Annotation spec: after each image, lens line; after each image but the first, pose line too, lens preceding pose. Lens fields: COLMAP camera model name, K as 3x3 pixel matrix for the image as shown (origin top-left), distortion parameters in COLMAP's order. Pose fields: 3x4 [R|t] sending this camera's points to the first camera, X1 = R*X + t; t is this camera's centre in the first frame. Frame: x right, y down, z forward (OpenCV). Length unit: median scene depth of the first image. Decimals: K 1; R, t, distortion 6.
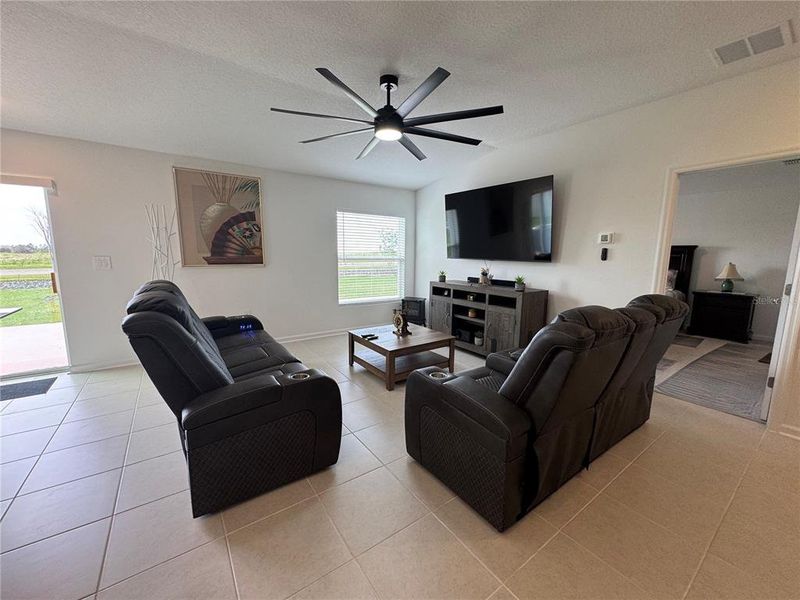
lens RADIAL K [[320.9, 0, 399.6], [0, 320.9, 296.6], [0, 0, 1]] dist [-0.000149, -0.000167]
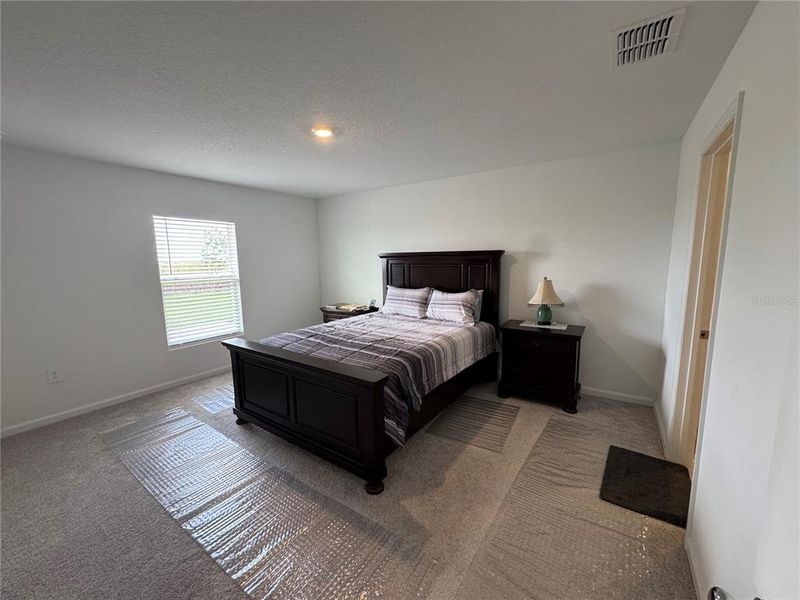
lens RADIAL K [[320.9, 0, 393.8], [0, 320.9, 305.5], [0, 0, 1]] dist [-0.000149, -0.000167]
pose [[0.937435, -0.069150, 0.341224, 0.543581], [0.072044, 0.997393, 0.004200, -0.074251], [-0.340625, 0.020646, 0.939973, 0.521102]]
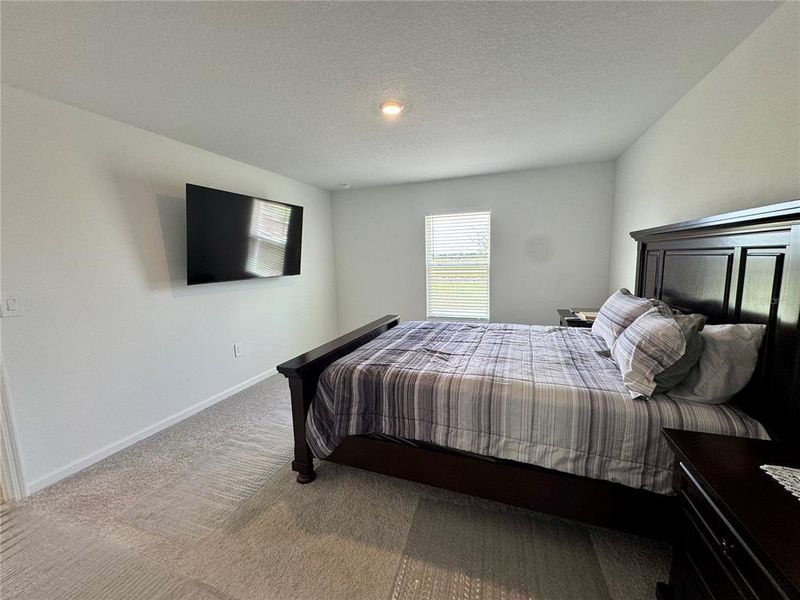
lens RADIAL K [[320.9, 0, 397.4], [0, 320.9, 300.6], [0, 0, 1]] dist [-0.000149, -0.000167]
pose [[0.580823, 0.082147, -0.809874, 4.250094], [-0.088124, 0.995393, 0.037764, -0.210168], [0.809246, 0.049435, 0.585387, 2.409300]]
